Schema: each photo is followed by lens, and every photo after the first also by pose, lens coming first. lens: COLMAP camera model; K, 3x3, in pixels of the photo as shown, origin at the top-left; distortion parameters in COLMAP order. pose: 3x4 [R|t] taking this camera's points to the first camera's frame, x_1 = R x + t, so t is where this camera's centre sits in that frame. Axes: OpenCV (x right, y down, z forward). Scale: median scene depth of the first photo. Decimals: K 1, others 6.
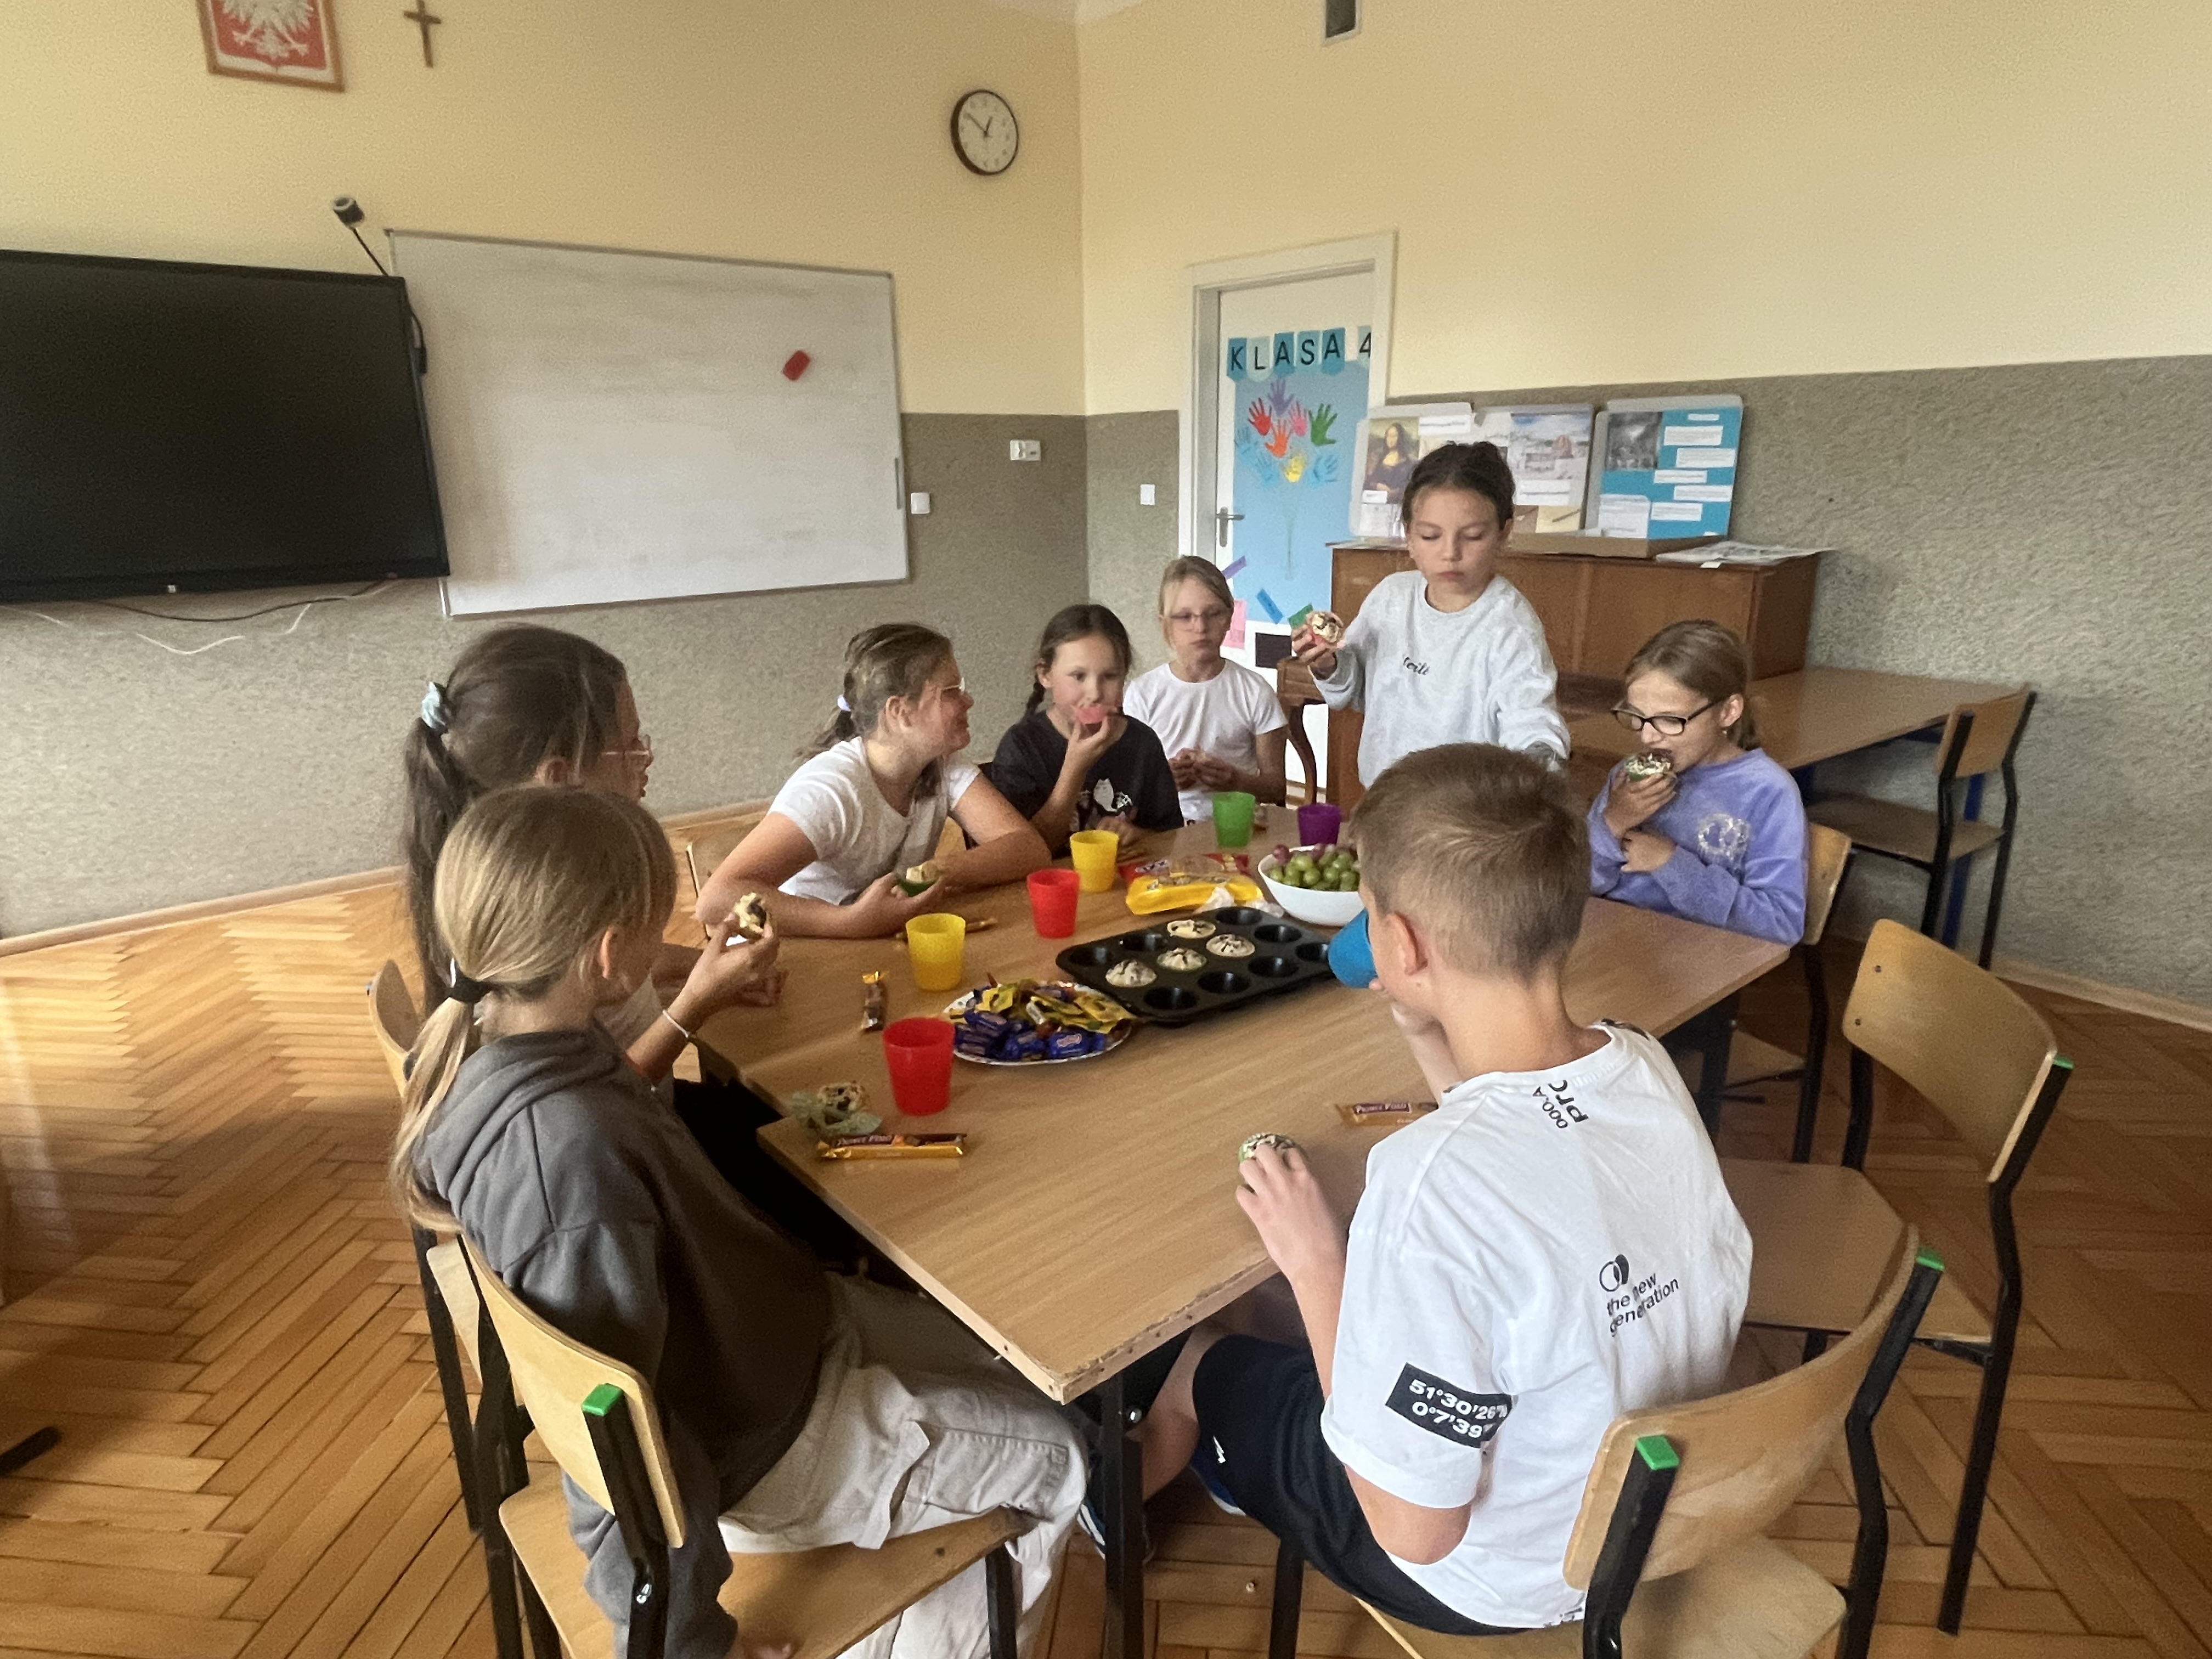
lens RADIAL K [[1265.0, 0, 1095.9], [0, 1265.0, 822.4], [0, 0, 1]] dist [-0.005437, -0.000468]
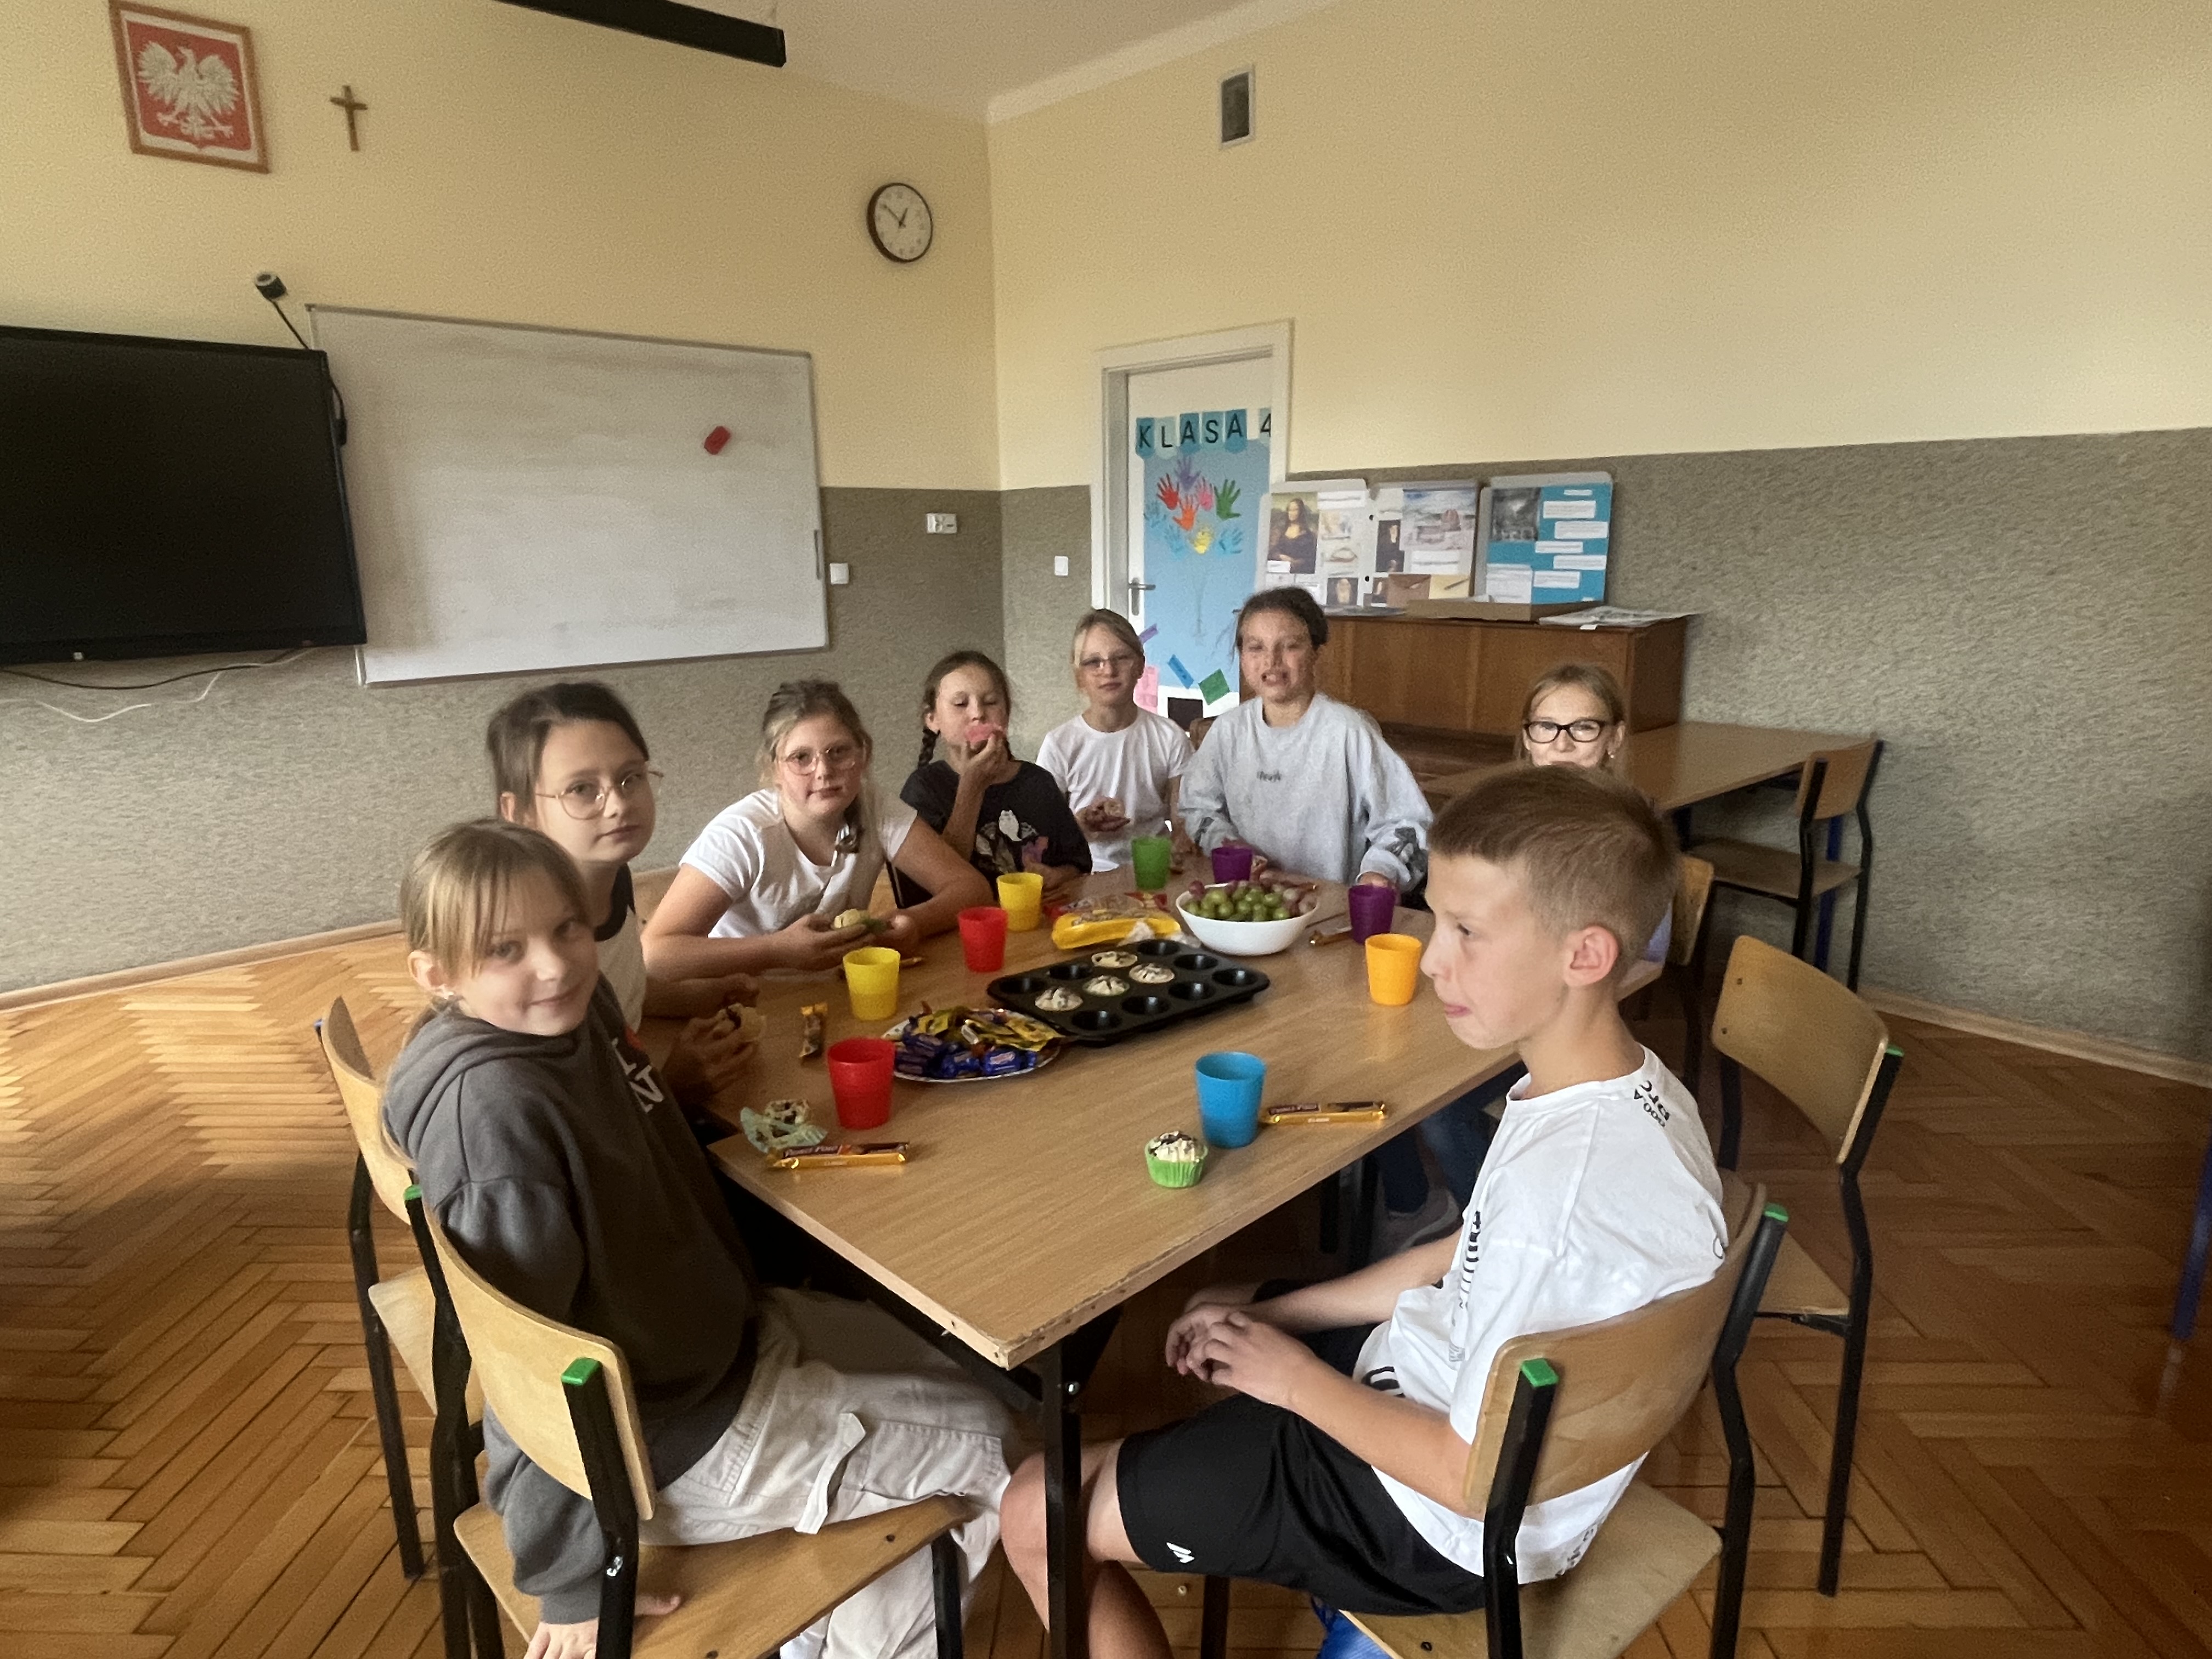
lens RADIAL K [[1265.0, 0, 1095.9], [0, 1265.0, 822.4], [0, 0, 1]] dist [-0.005437, -0.000468]
pose [[0.997659, -0.012883, 0.067166, -0.005004], [0.016732, 0.998230, -0.057069, 0.015755], [-0.066312, 0.058059, 0.996108, -0.031864]]
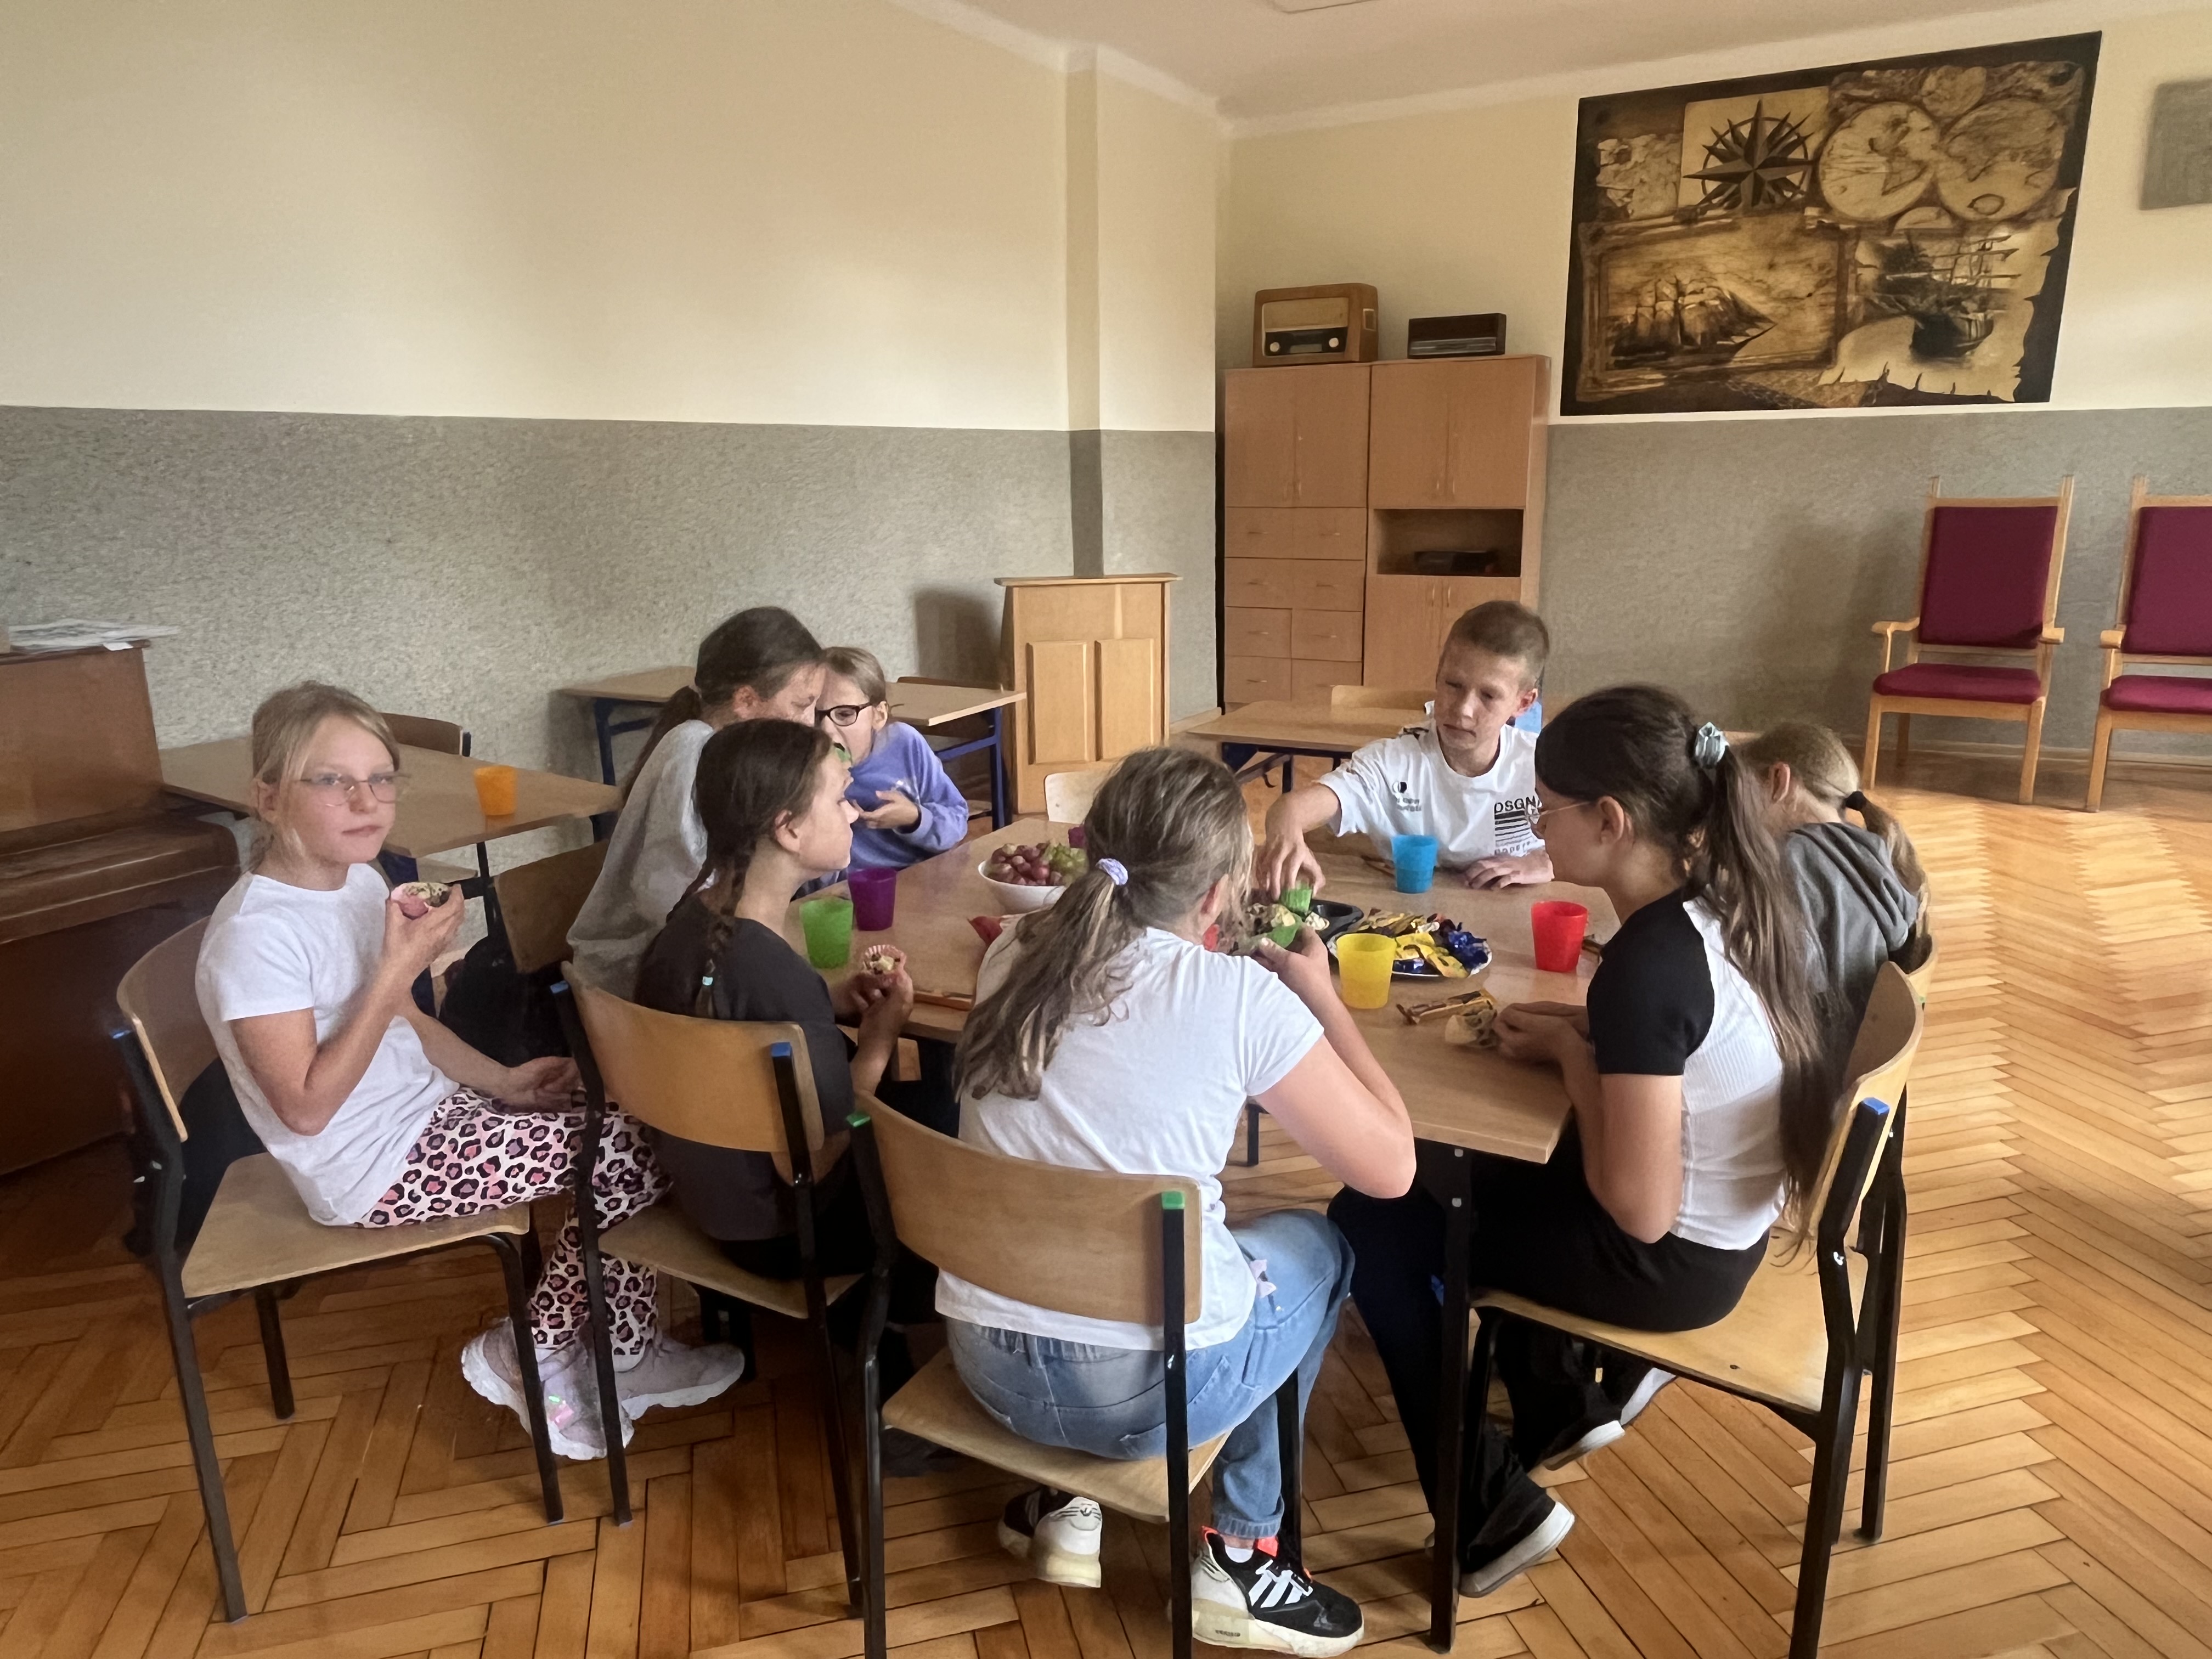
lens RADIAL K [[1417.4, 0, 1106.0], [0, 1417.4, 829.5], [0, 0, 1]] dist [0.000475, -0.000405]
pose [[-0.333683, -0.214993, 0.917842, -0.523753], [0.282230, 0.906202, 0.314872, -0.197720], [-0.899445, 0.364110, -0.241706, 0.684339]]
